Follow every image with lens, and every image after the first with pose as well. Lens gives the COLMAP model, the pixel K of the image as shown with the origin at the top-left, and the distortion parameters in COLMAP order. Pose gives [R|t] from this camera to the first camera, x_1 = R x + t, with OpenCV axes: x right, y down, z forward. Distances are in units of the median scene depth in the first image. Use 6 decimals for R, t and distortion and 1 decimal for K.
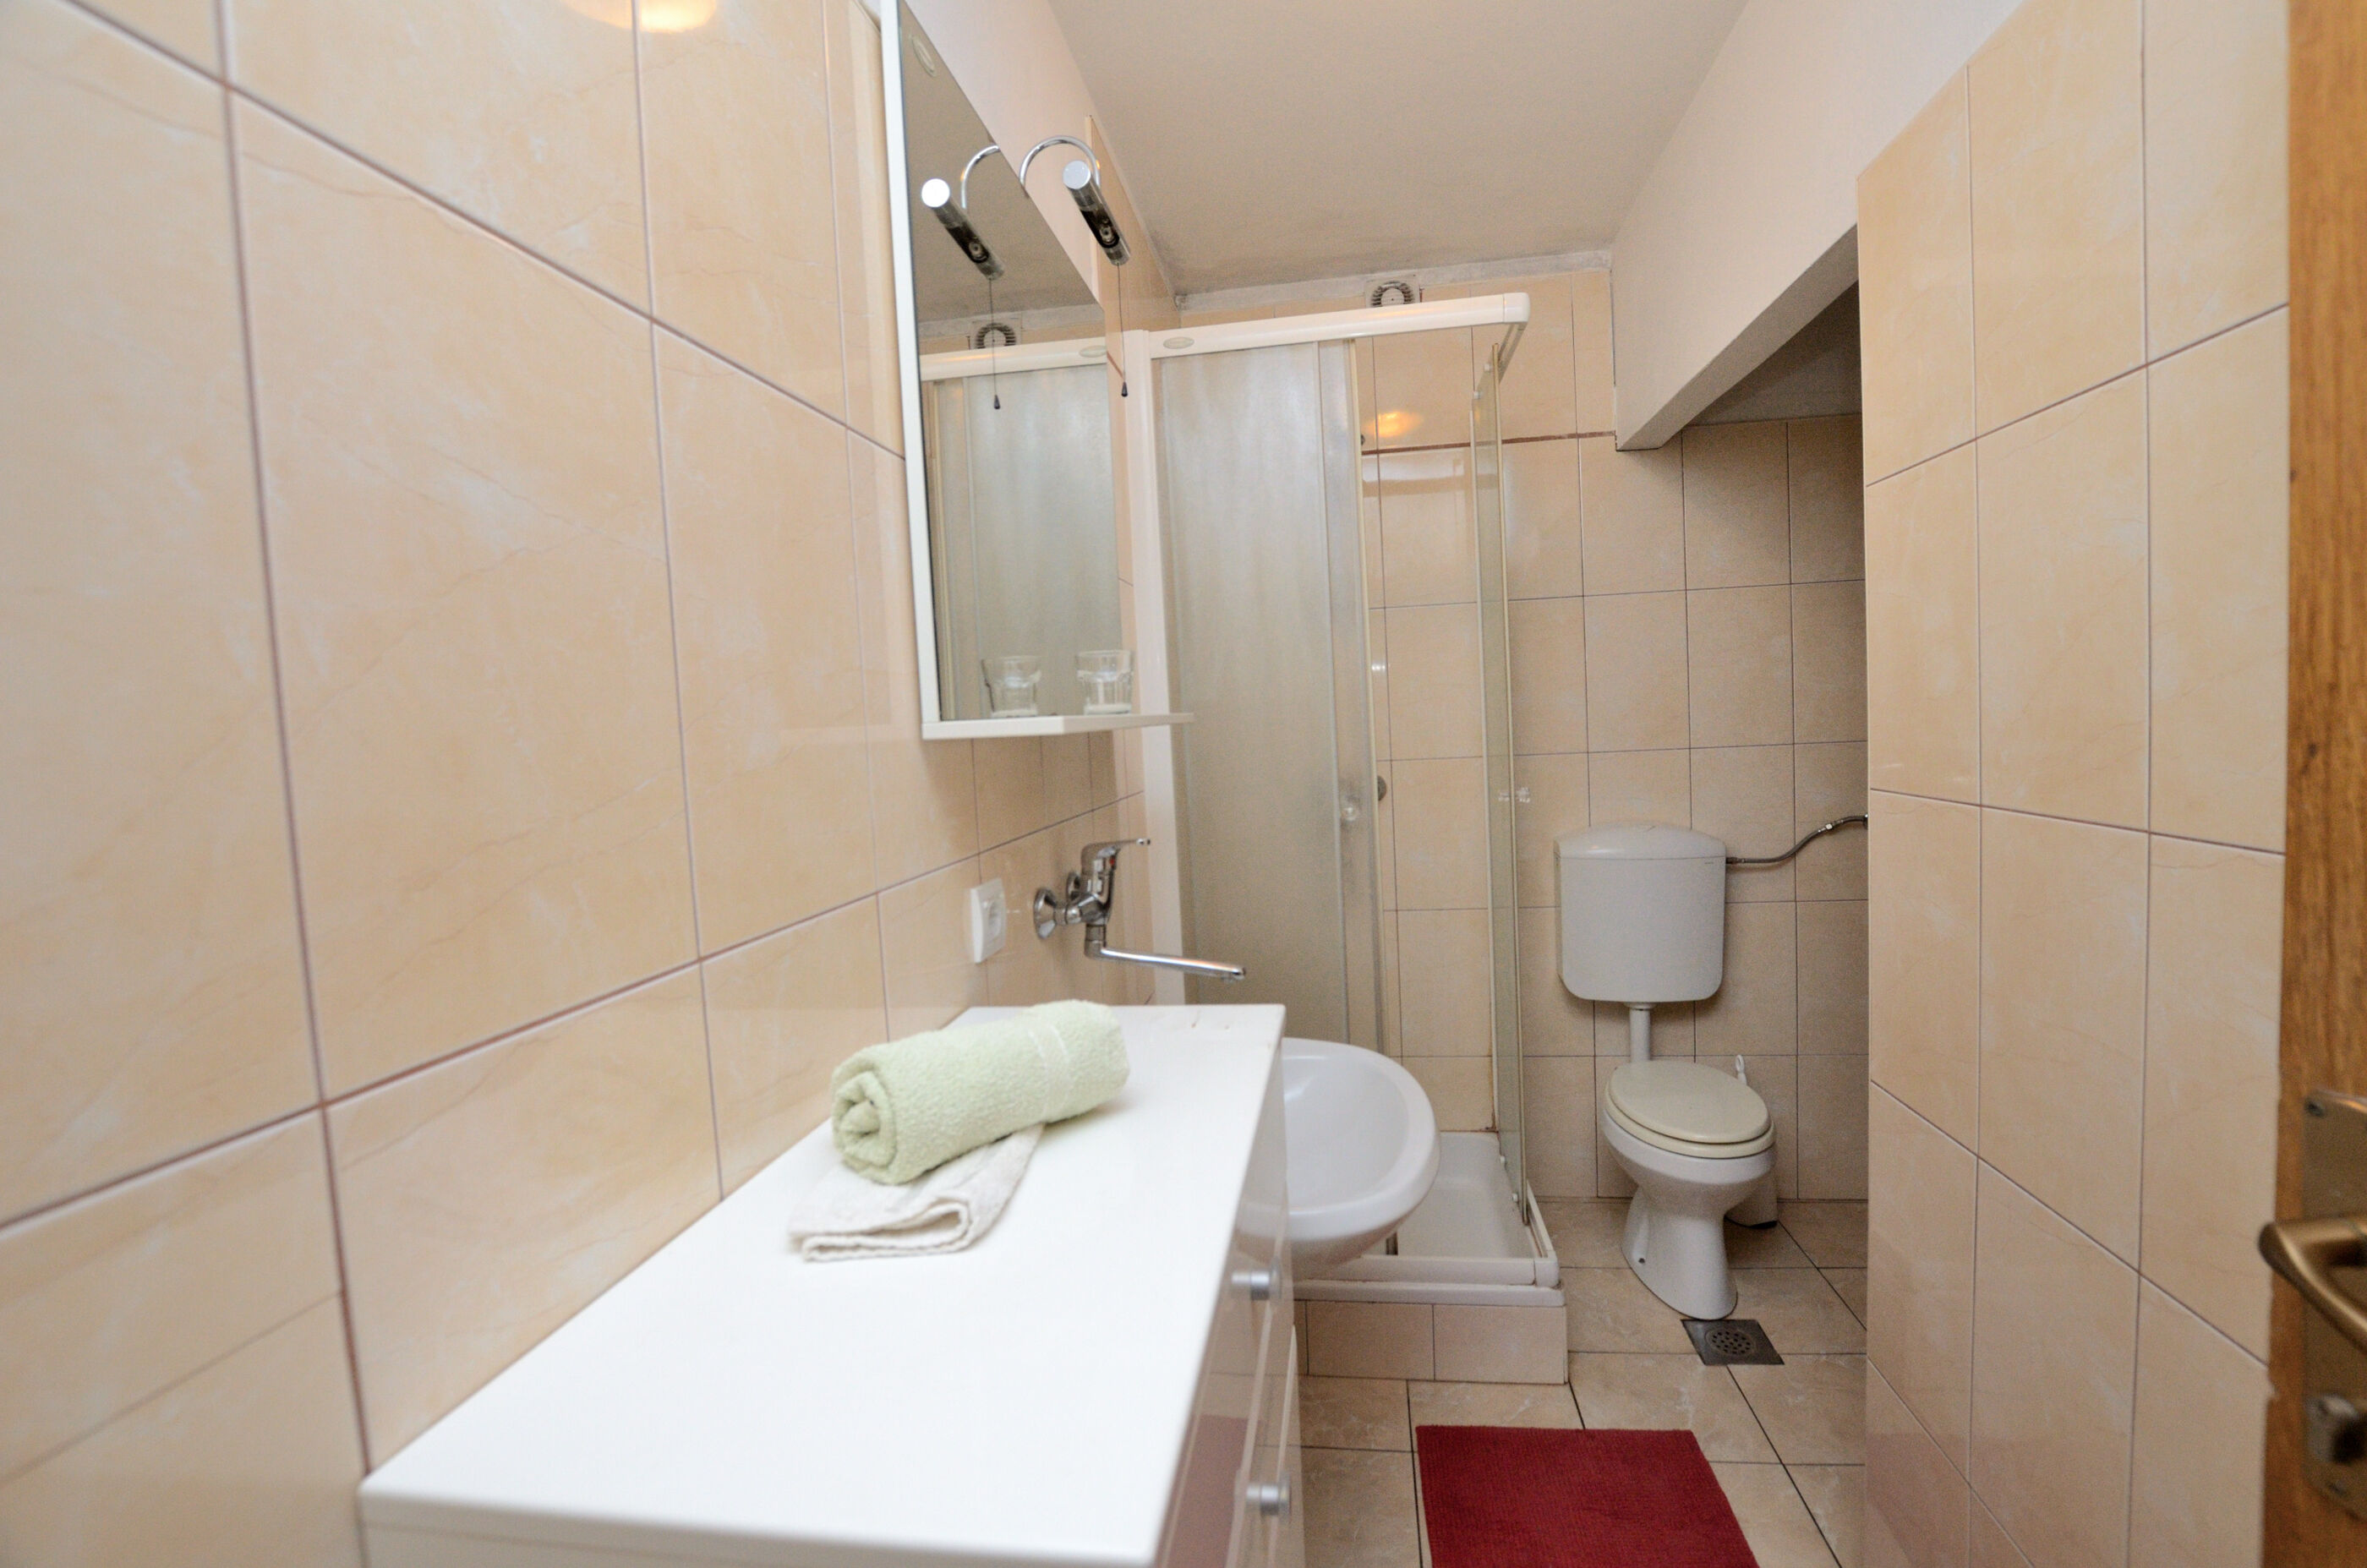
lens RADIAL K [[1047.5, 0, 1206.1], [0, 1047.5, 778.4], [0, 0, 1]] dist [-0.024964, 0.000967]
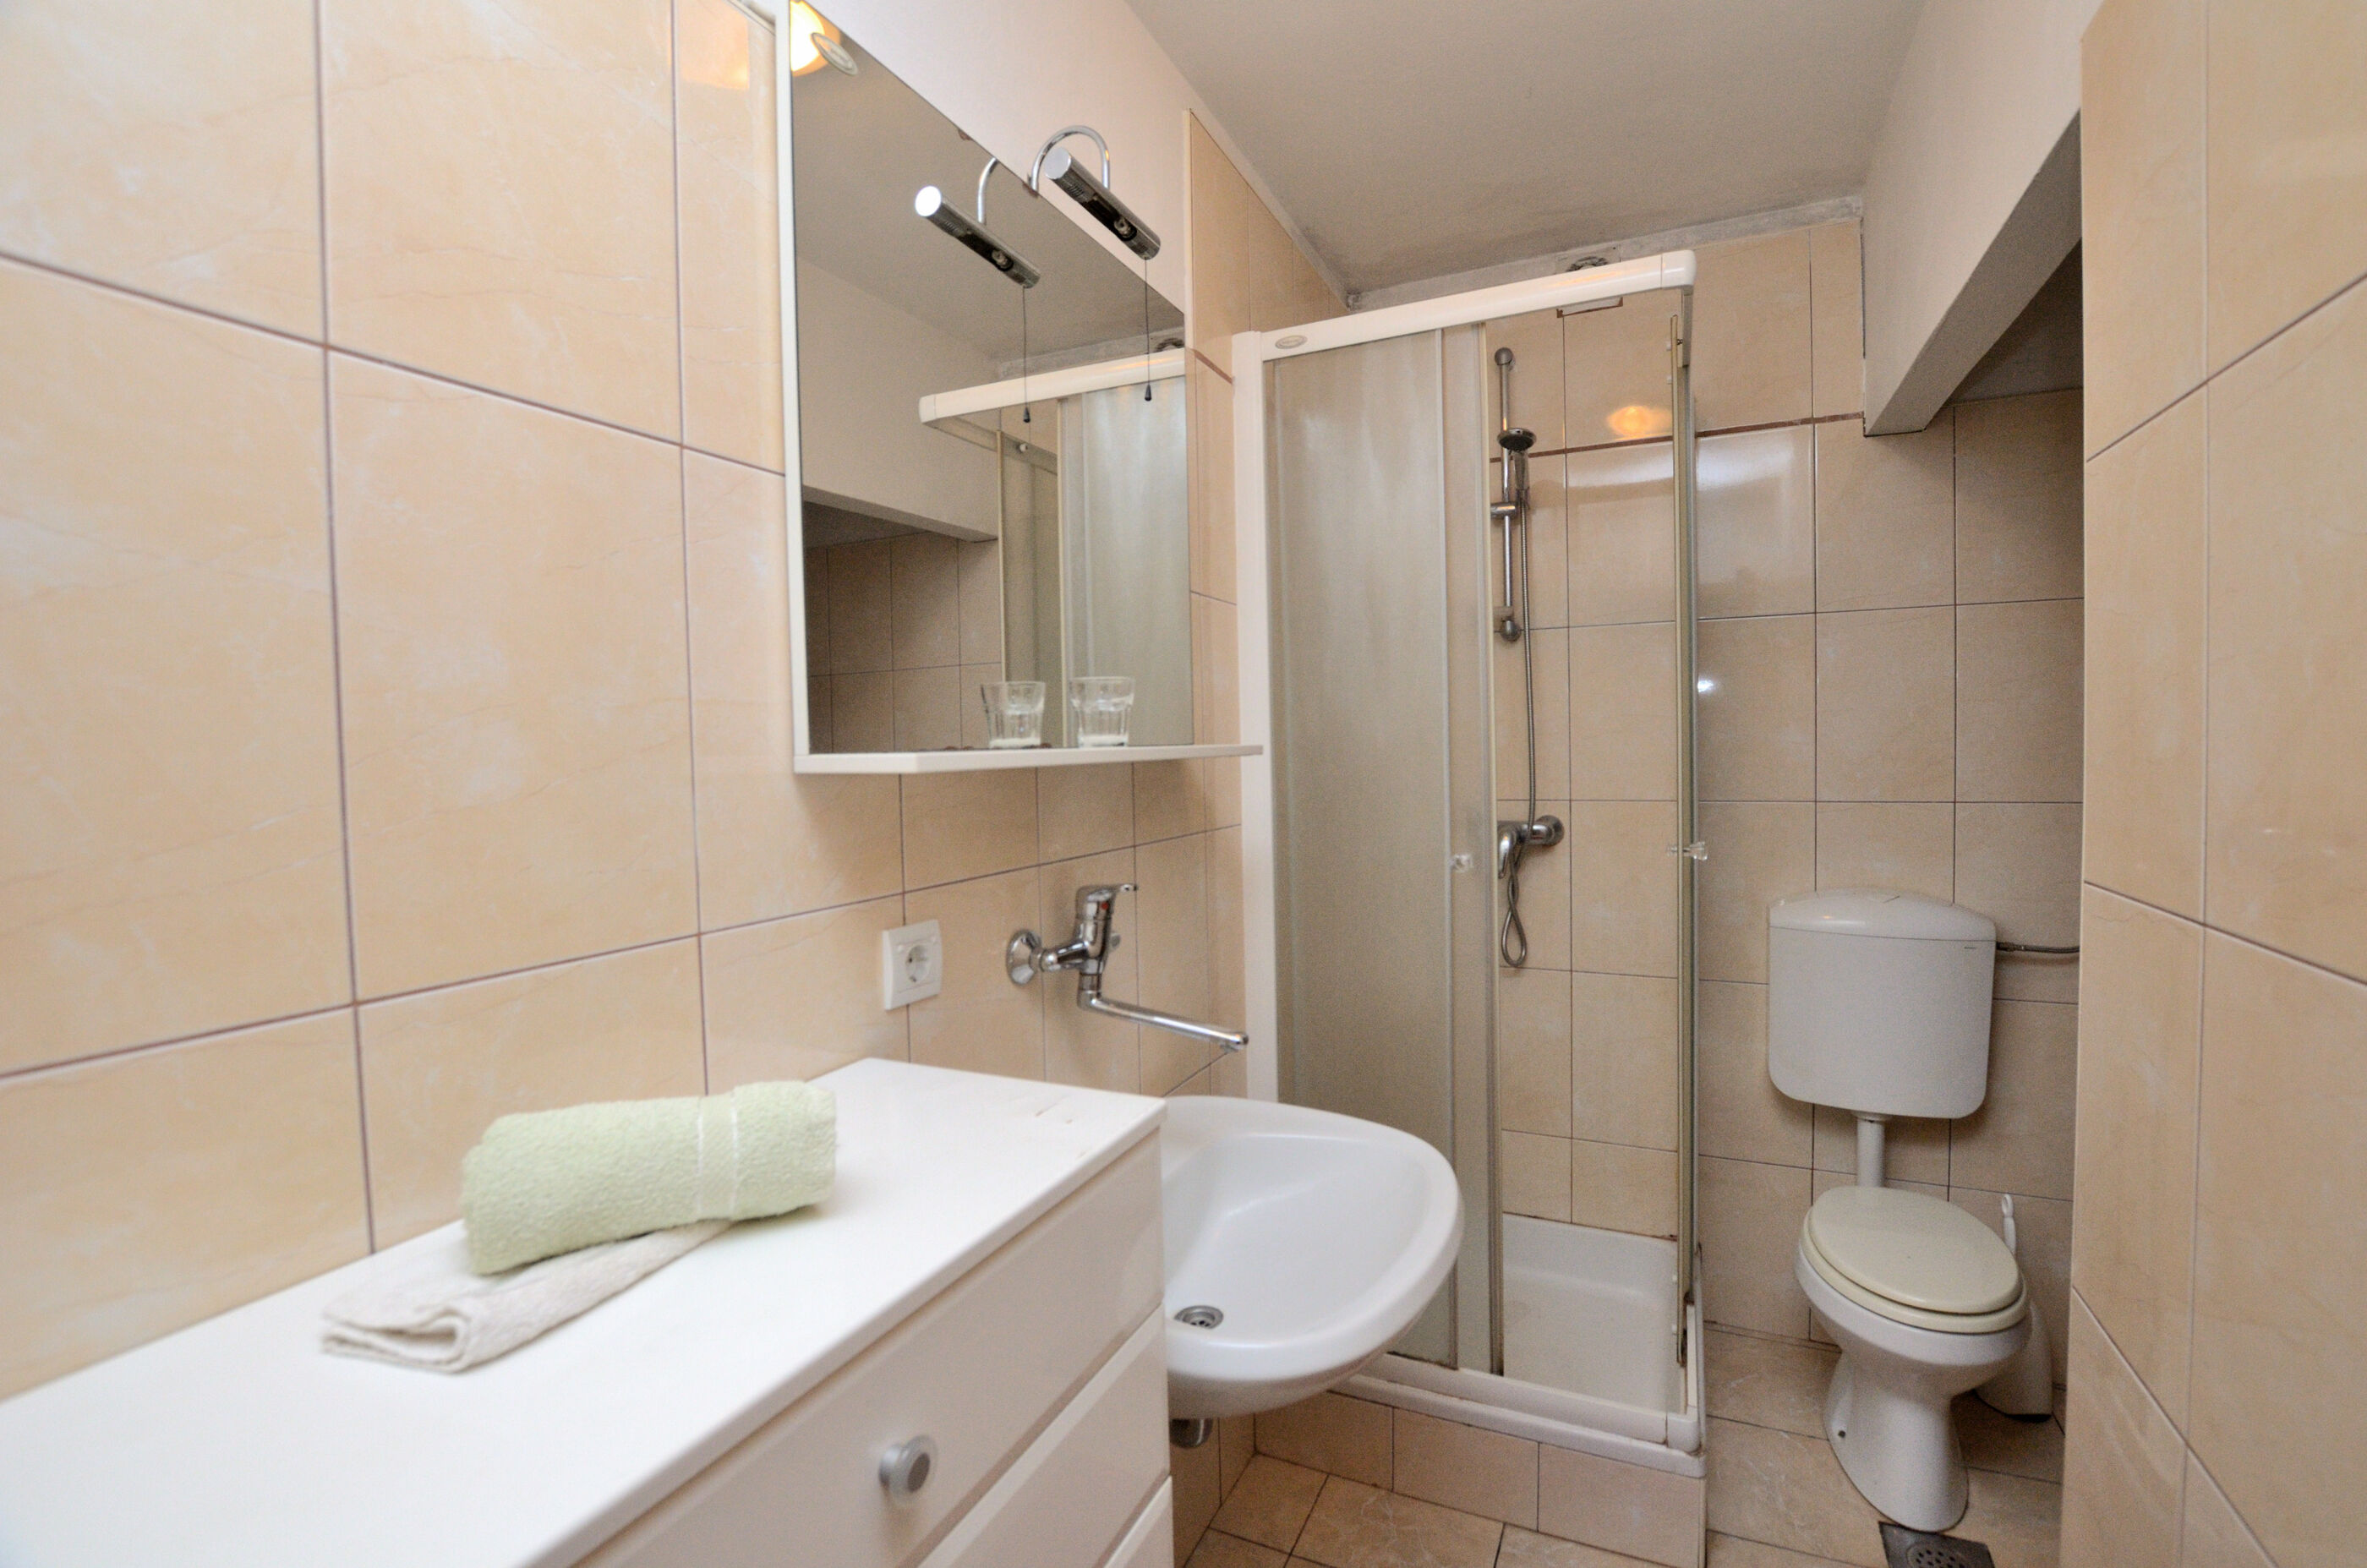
lens RADIAL K [[1047.8, 0, 1195.2], [0, 1047.8, 782.6], [0, 0, 1]] dist [-0.026740, 0.000391]
pose [[0.958494, 0.039332, -0.282387, 0.168135], [-0.042776, 0.999066, -0.006038, -0.018683], [0.281886, 0.017867, 0.959281, 0.097369]]
